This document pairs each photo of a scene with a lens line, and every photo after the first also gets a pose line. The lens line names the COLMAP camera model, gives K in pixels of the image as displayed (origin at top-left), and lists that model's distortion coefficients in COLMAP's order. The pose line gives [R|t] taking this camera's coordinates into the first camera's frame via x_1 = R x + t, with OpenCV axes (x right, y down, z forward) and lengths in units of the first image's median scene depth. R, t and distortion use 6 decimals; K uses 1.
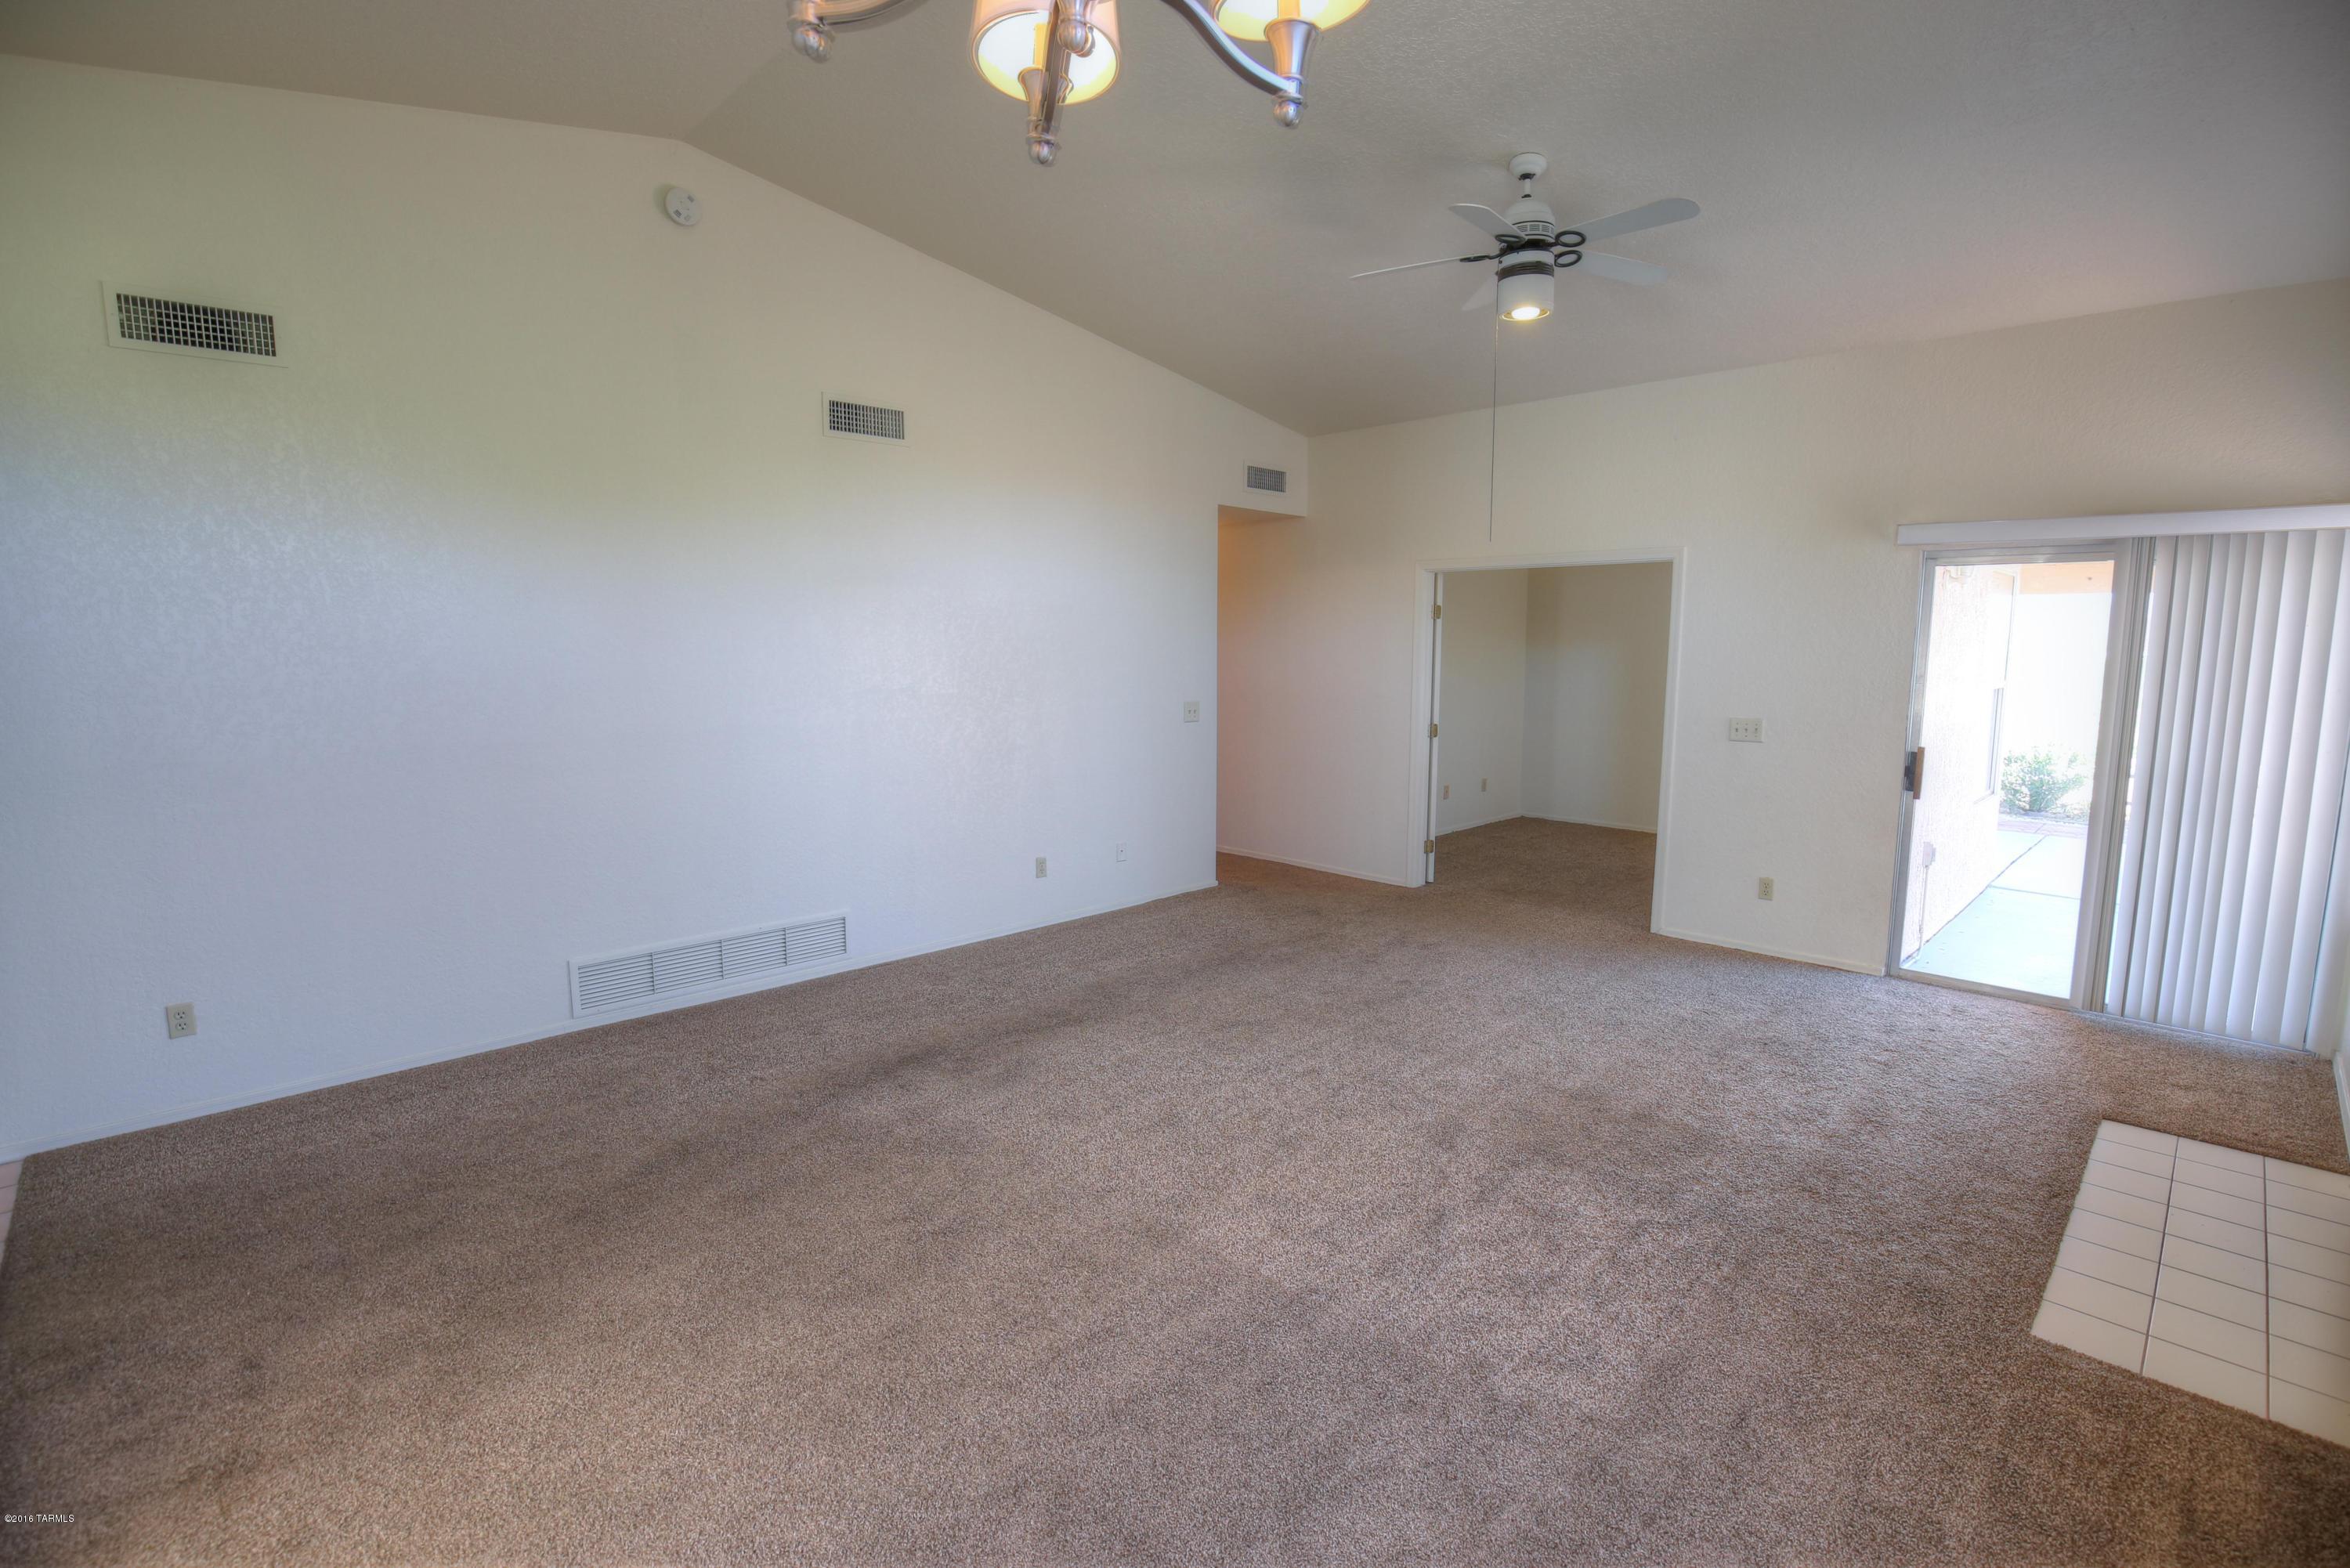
lens RADIAL K [[1079.9, 0, 1175.4], [0, 1079.9, 779.8], [0, 0, 1]] dist [-0.025956, -0.000145]
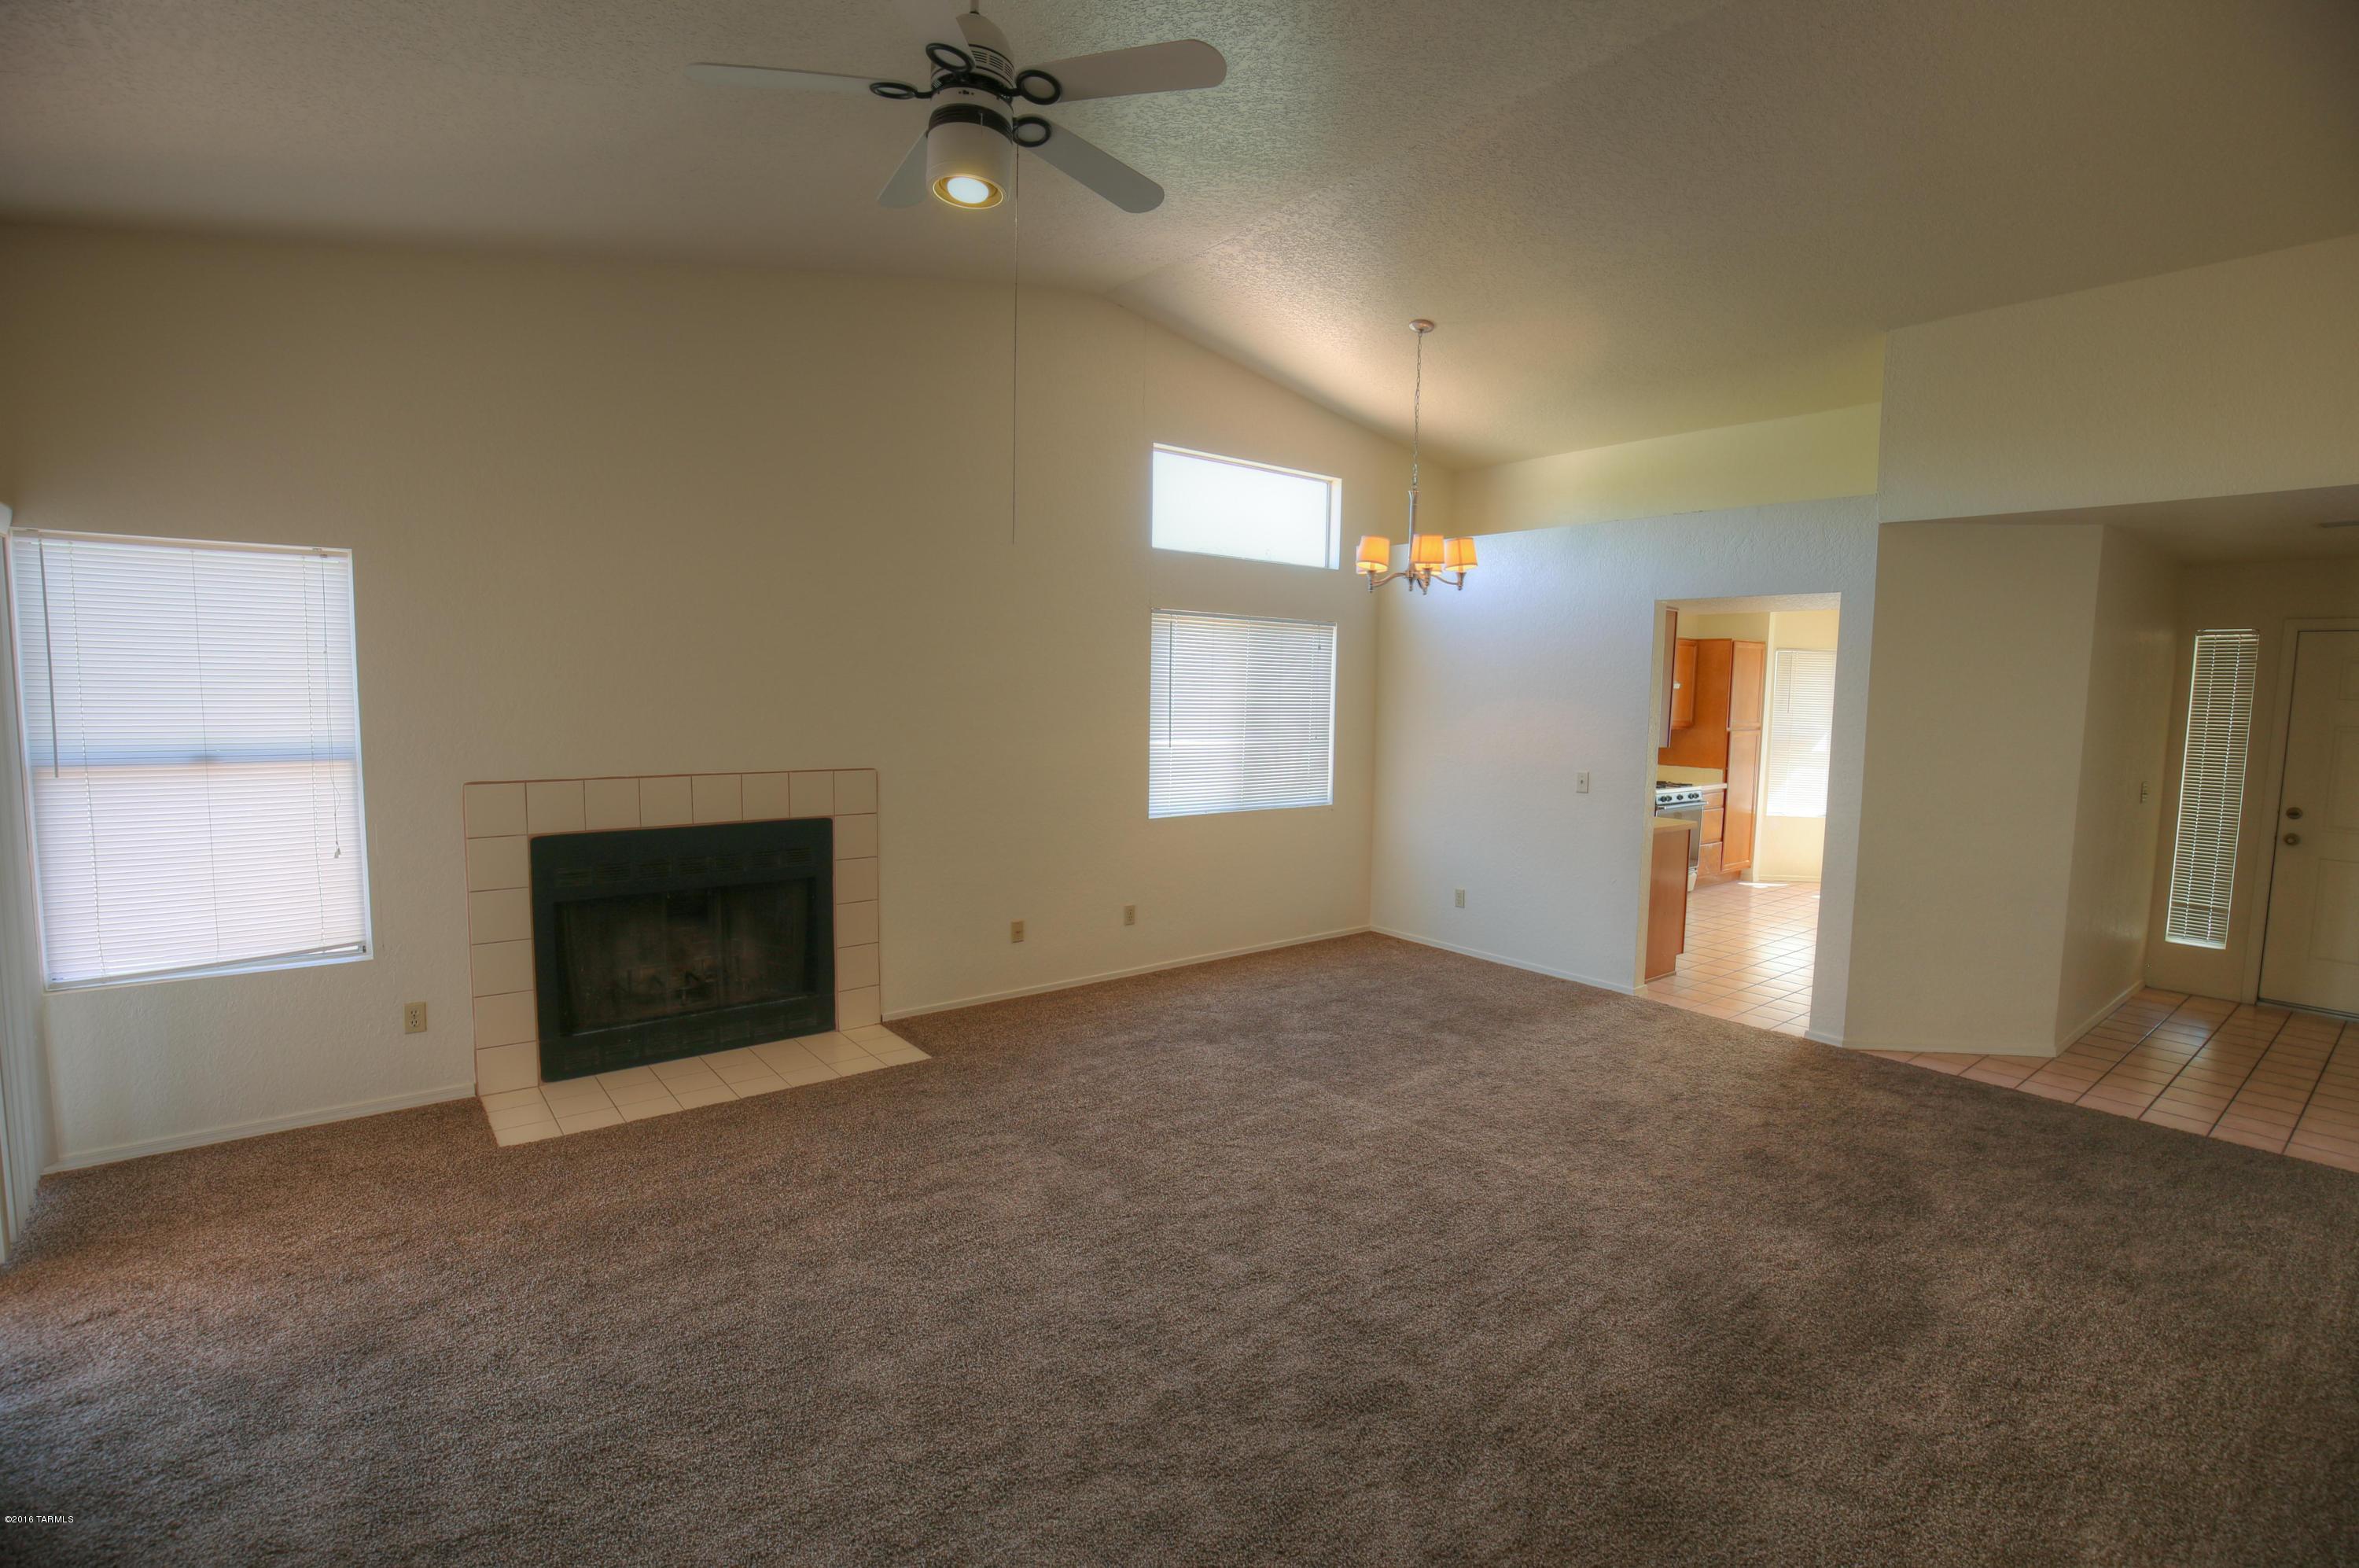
lens RADIAL K [[1088.7, 0, 1187.2], [0, 1088.7, 783.7], [0, 0, 1]] dist [-0.028659, 0.000073]
pose [[-0.994538, -0.025446, 0.101222, 0.093038], [-0.003167, 0.976737, 0.214418, -0.177959], [-0.104323, 0.212927, -0.971483, 1.340223]]
